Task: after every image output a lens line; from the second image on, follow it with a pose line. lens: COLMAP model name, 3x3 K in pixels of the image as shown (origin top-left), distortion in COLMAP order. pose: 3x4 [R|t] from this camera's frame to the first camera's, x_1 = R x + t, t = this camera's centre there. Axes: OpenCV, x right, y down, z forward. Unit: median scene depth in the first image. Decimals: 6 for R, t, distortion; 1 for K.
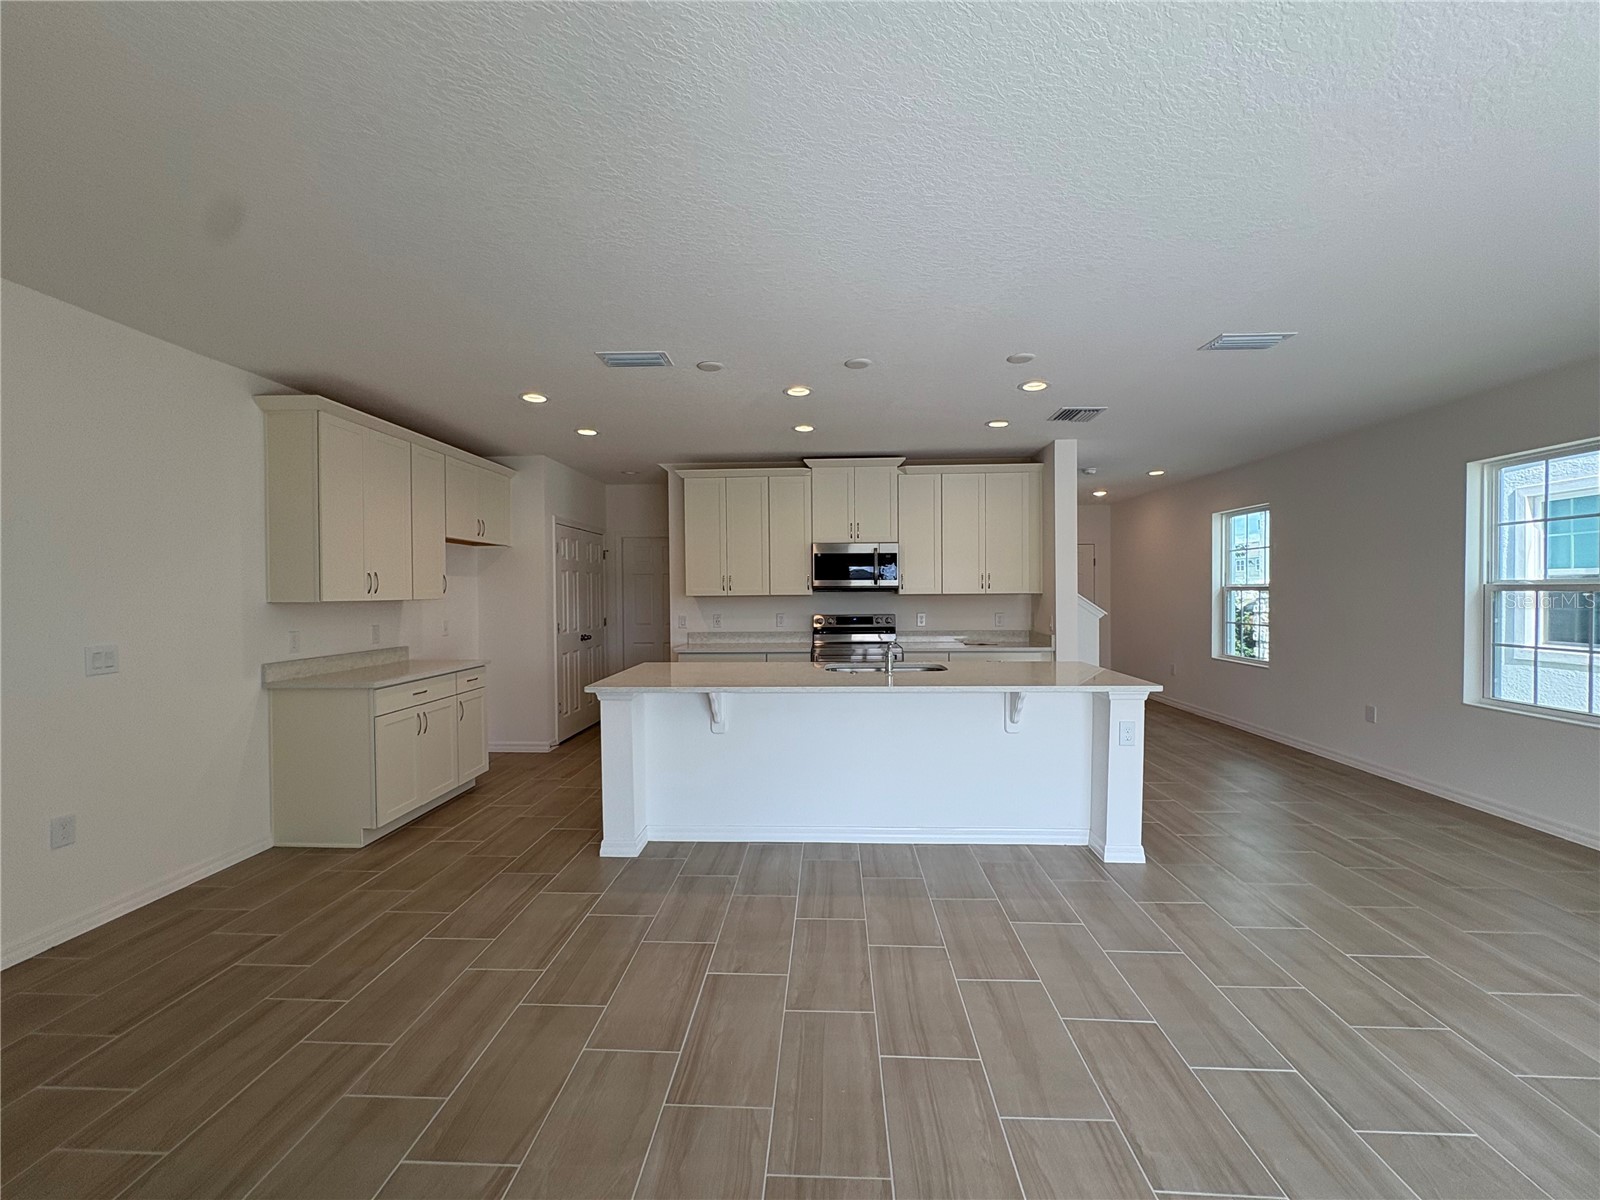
lens RADIAL K [[637.9, 0, 799.8], [0, 637.9, 601.4], [0, 0, 1]] dist [-0.000395, -0.000107]
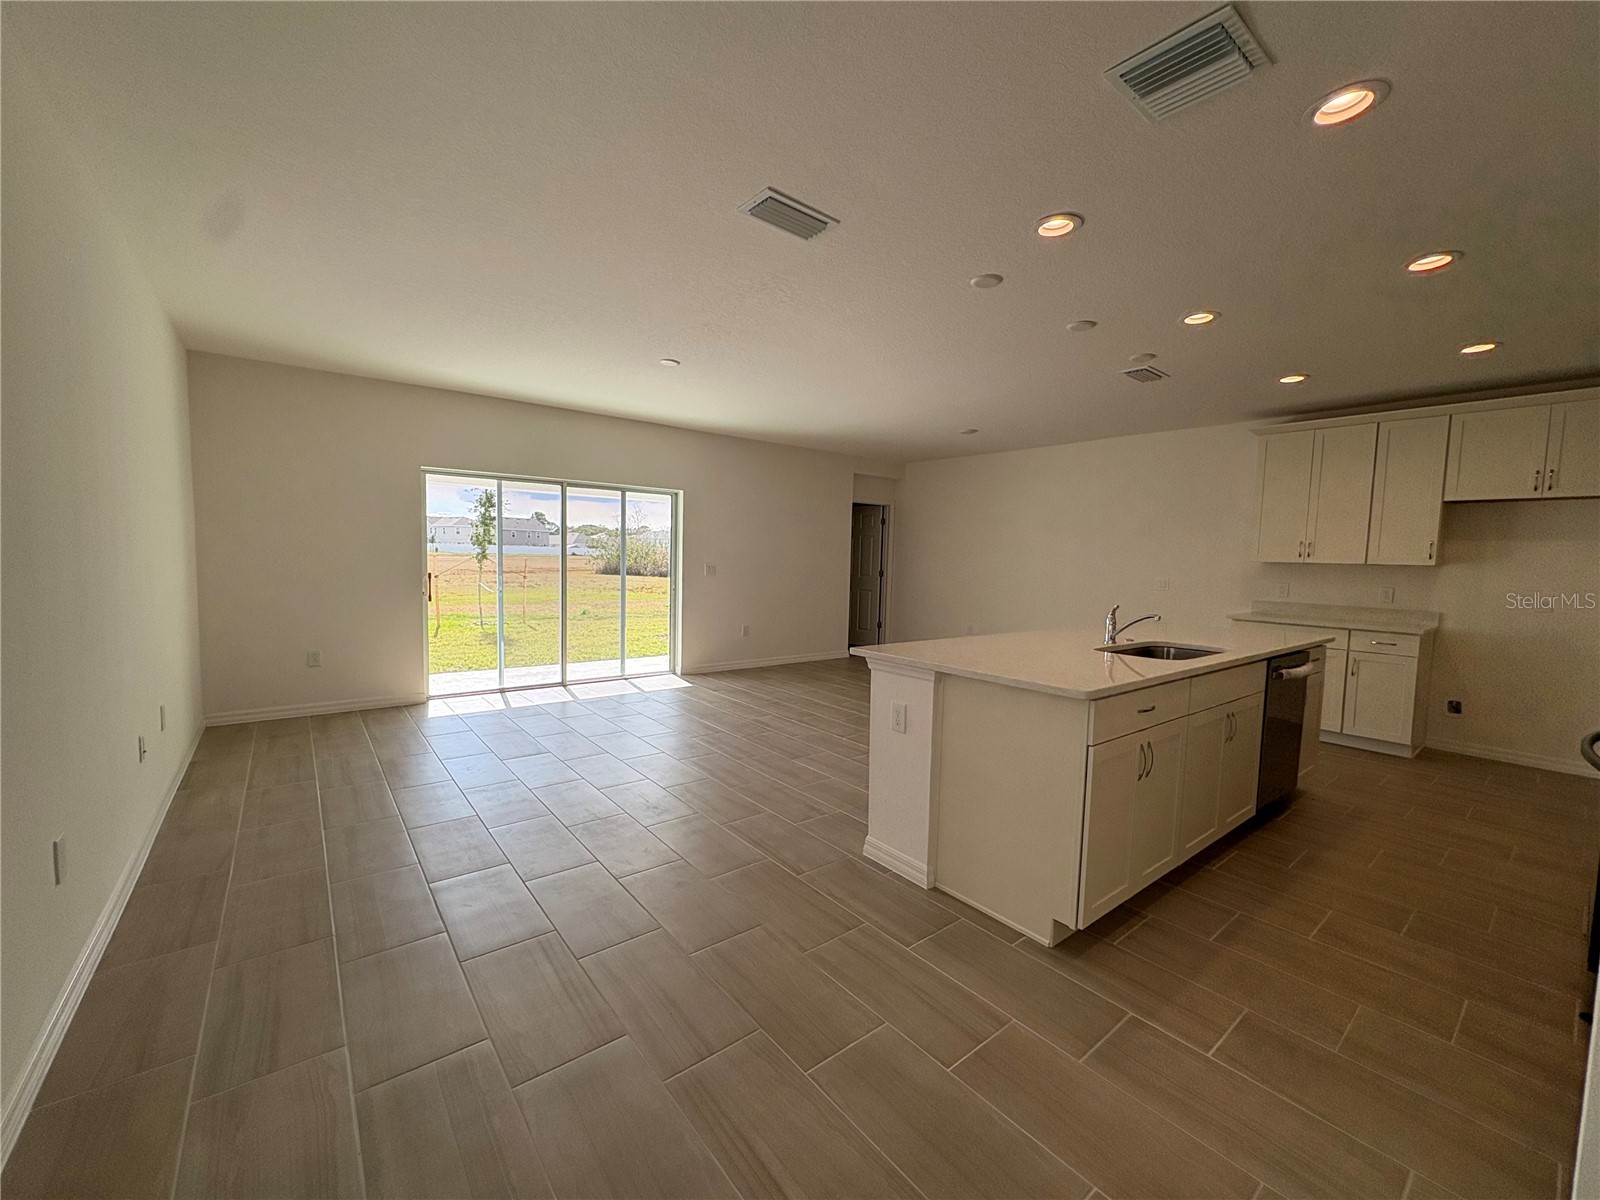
lens RADIAL K [[639.9, 0, 805.1], [0, 639.9, 600.1], [0, 0, 1]] dist [-0.000843, -0.000045]
pose [[-0.750456, 0.034942, -0.659996, 0.975502], [-0.029830, 0.995793, 0.086639, -0.008054], [0.660247, 0.084706, -0.746256, 1.317934]]
